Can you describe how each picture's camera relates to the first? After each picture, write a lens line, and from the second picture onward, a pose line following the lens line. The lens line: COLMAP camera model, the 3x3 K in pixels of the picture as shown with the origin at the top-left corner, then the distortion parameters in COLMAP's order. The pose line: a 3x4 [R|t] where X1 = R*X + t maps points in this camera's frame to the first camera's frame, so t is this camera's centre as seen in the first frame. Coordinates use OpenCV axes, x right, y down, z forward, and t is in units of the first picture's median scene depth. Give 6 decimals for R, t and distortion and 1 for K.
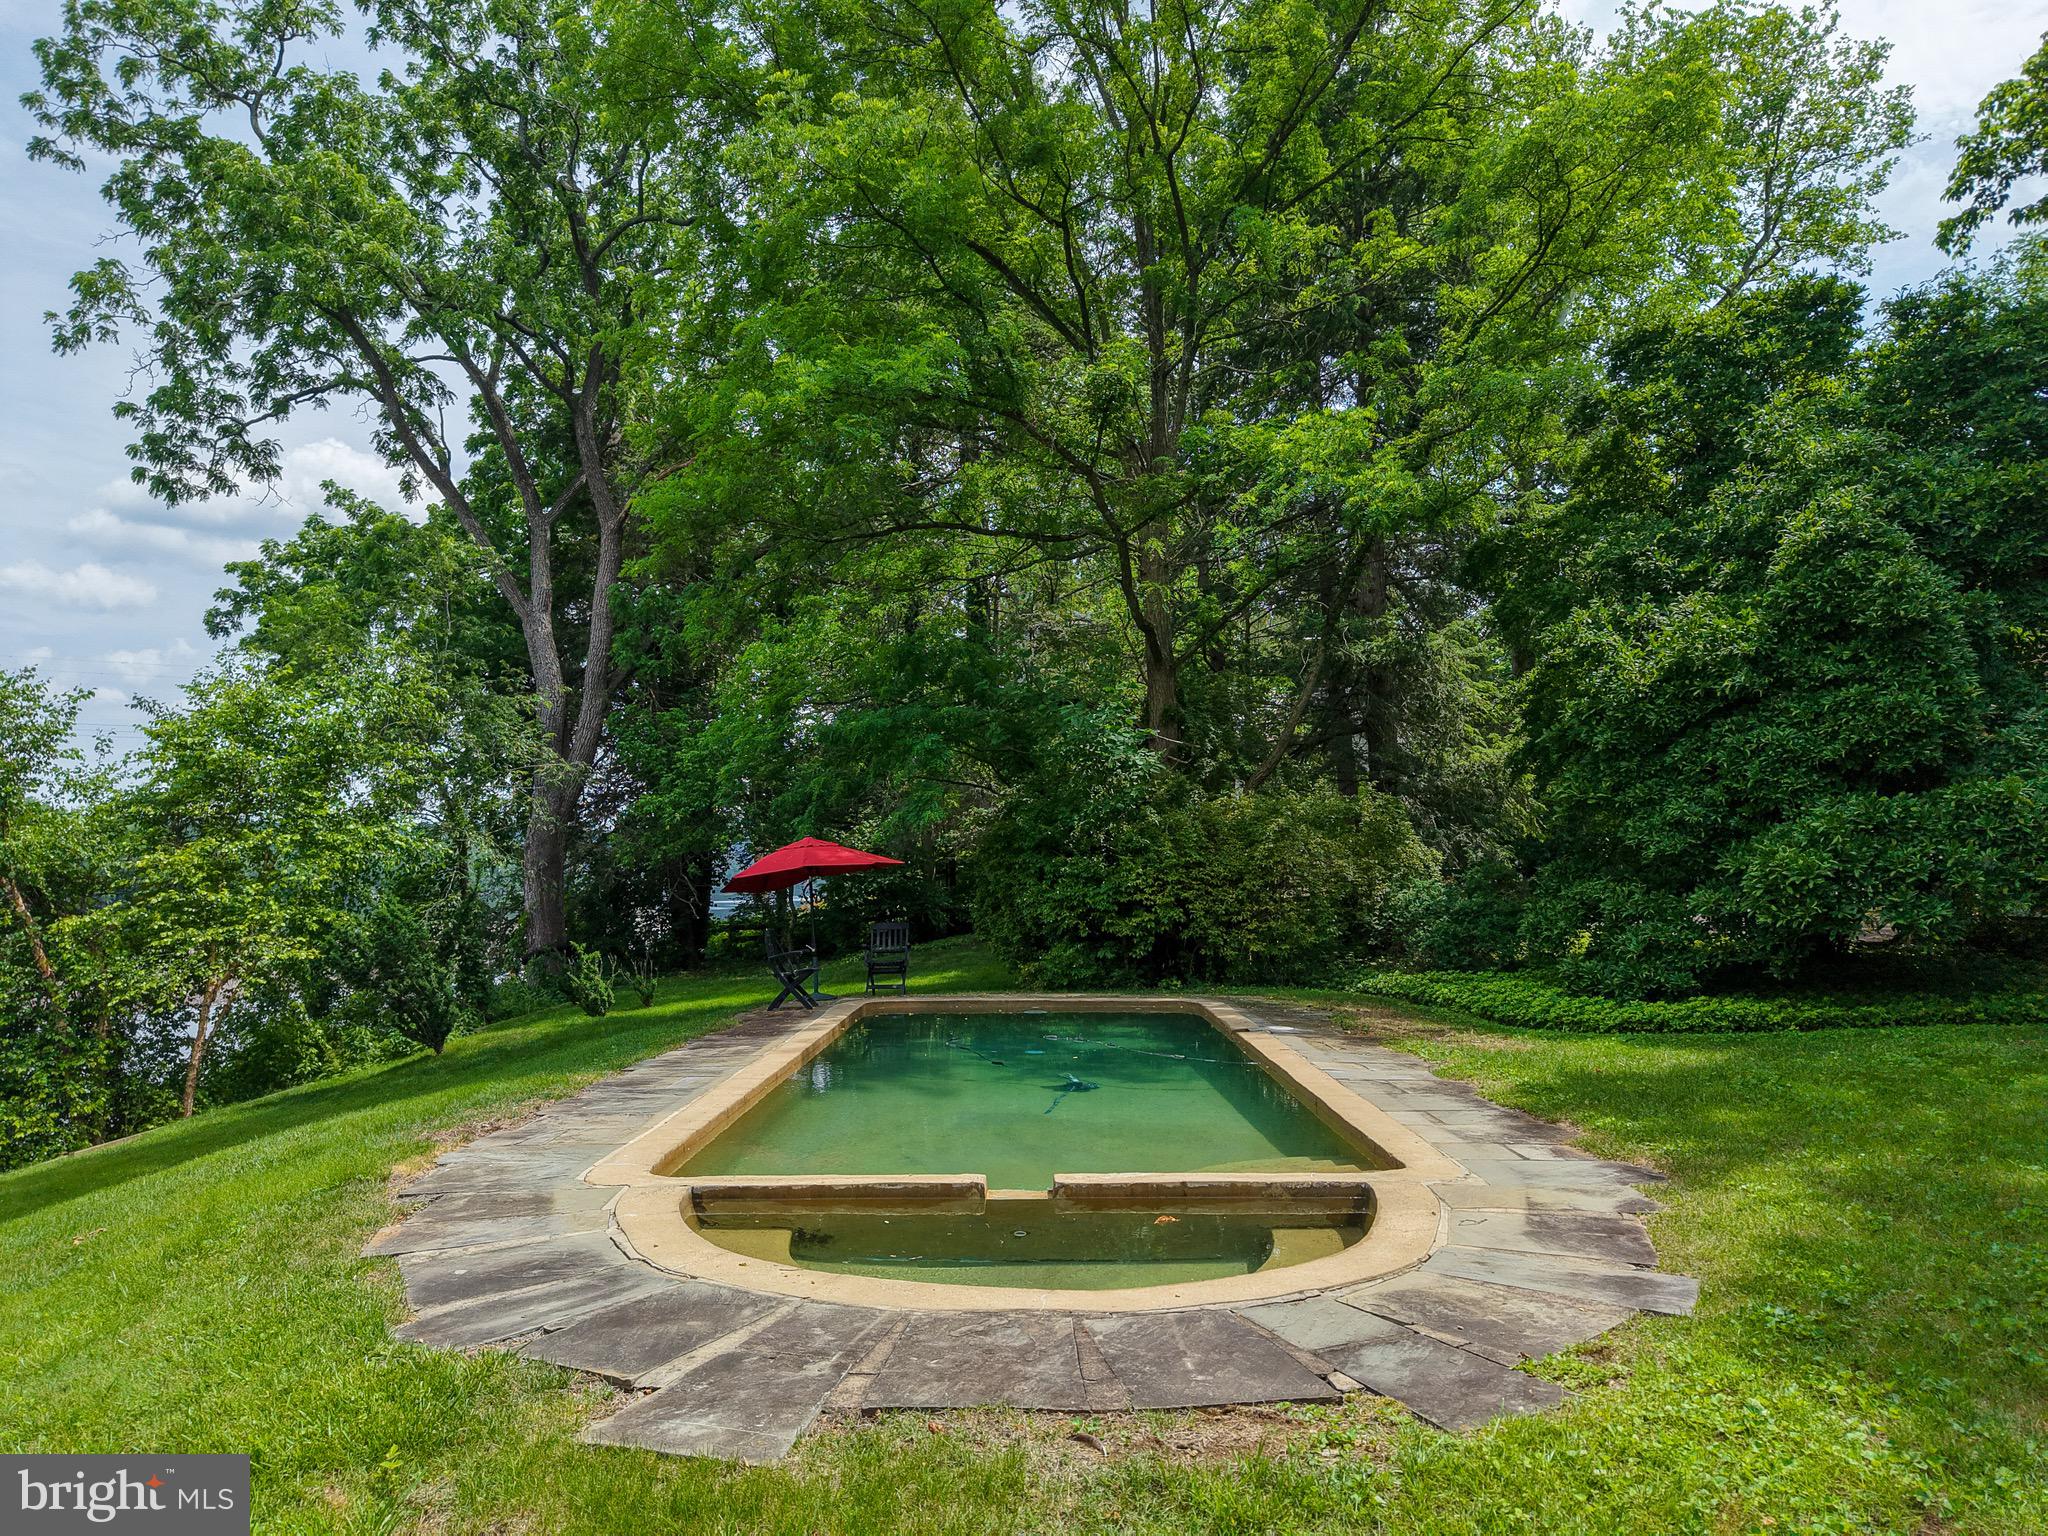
lens RADIAL K [[1342.9, 0, 1026.5], [0, 1342.9, 781.9], [0, 0, 1]] dist [0.050835, -0.041809]
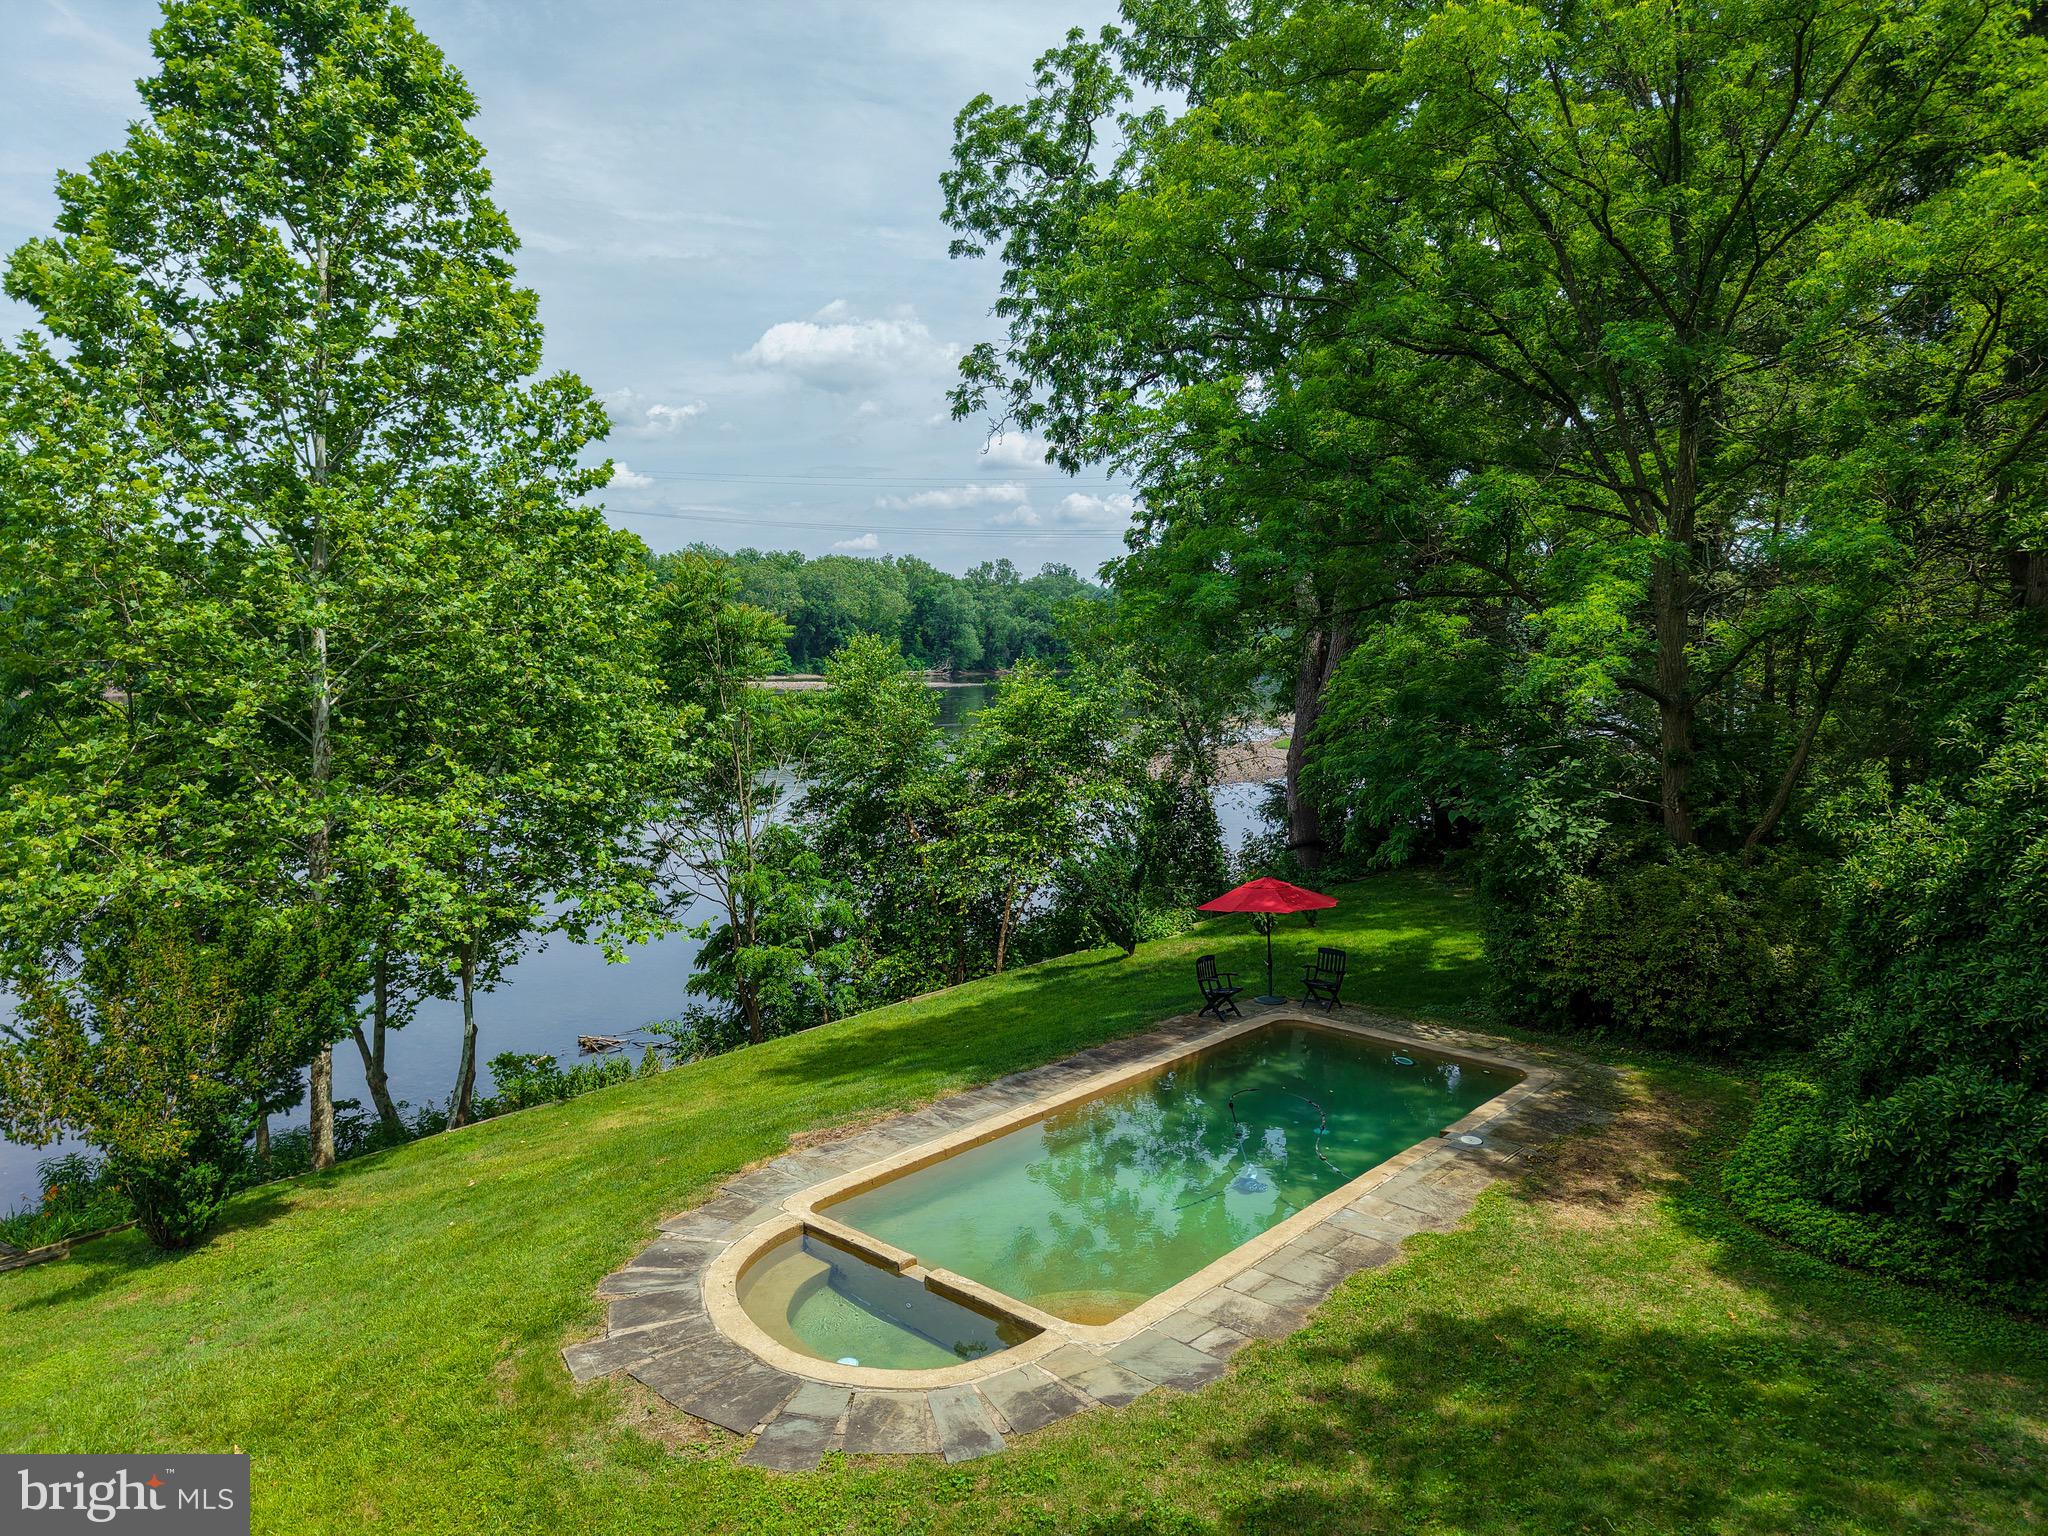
lens RADIAL K [[1342.9, 0, 1026.5], [0, 1342.9, 781.9], [0, 0, 1]] dist [0.050835, -0.041809]
pose [[0.752889, 0.064963, -0.654934, 0.283209], [0.042397, 0.988262, 0.146764, -0.140546], [0.656781, -0.138264, 0.741298, -0.045802]]
